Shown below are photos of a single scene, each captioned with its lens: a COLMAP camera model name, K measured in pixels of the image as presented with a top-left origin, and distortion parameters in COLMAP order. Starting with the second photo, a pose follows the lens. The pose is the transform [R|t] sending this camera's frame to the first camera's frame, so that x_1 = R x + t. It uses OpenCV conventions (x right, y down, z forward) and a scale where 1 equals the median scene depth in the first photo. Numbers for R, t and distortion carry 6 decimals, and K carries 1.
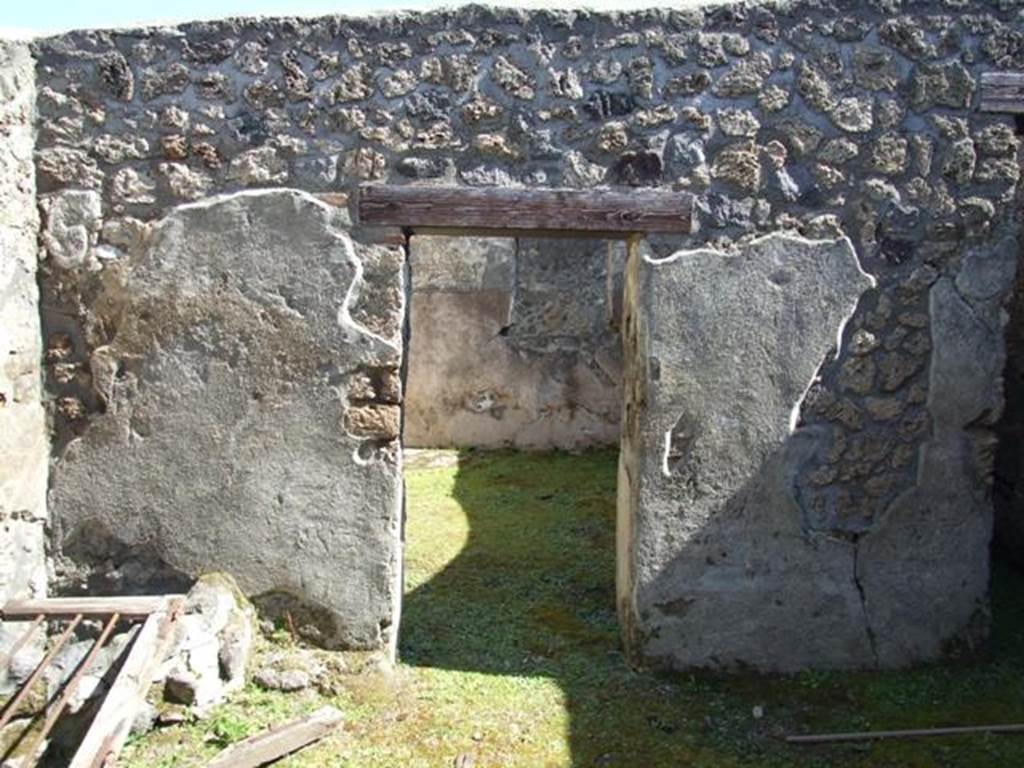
lens RADIAL K [[827.7, 0, 501.1], [0, 827.7, 376.9], [0, 0, 1]] dist [-0.056159, 0.054605]
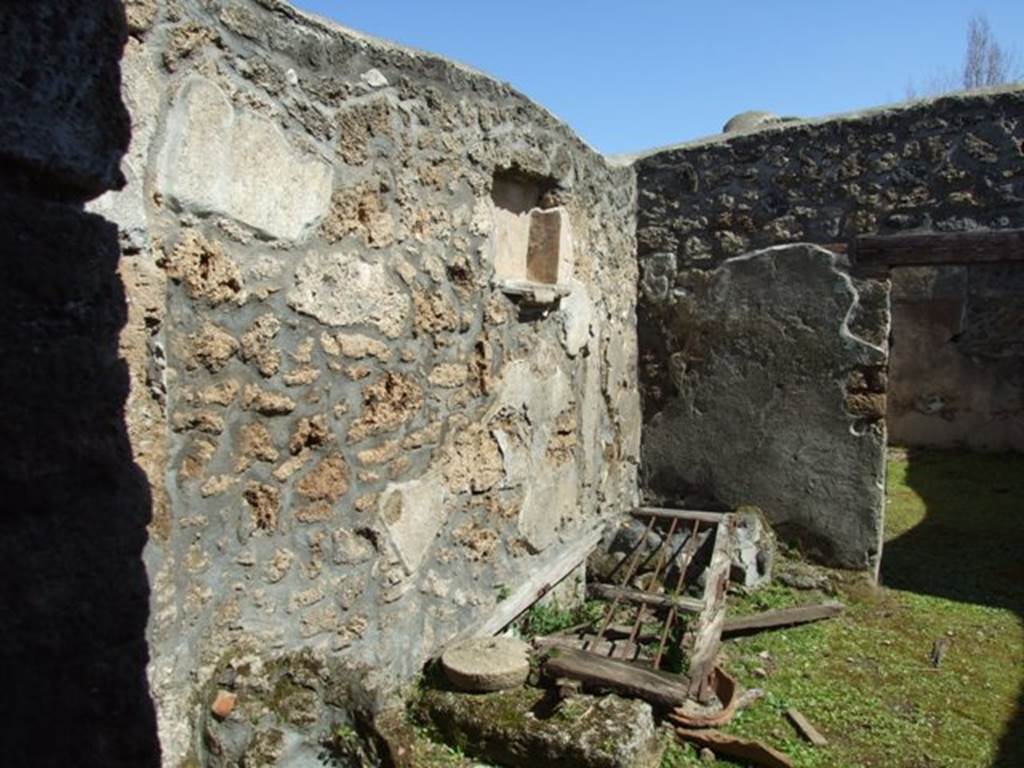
lens RADIAL K [[827.7, 0, 501.0], [0, 827.7, 379.1], [0, 0, 1]] dist [-0.056159, 0.054605]
pose [[0.883198, 0.003035, -0.468990, -0.050147], [-0.007647, 0.999939, -0.007930, 0.027056], [0.468937, 0.010590, 0.883168, -0.534967]]
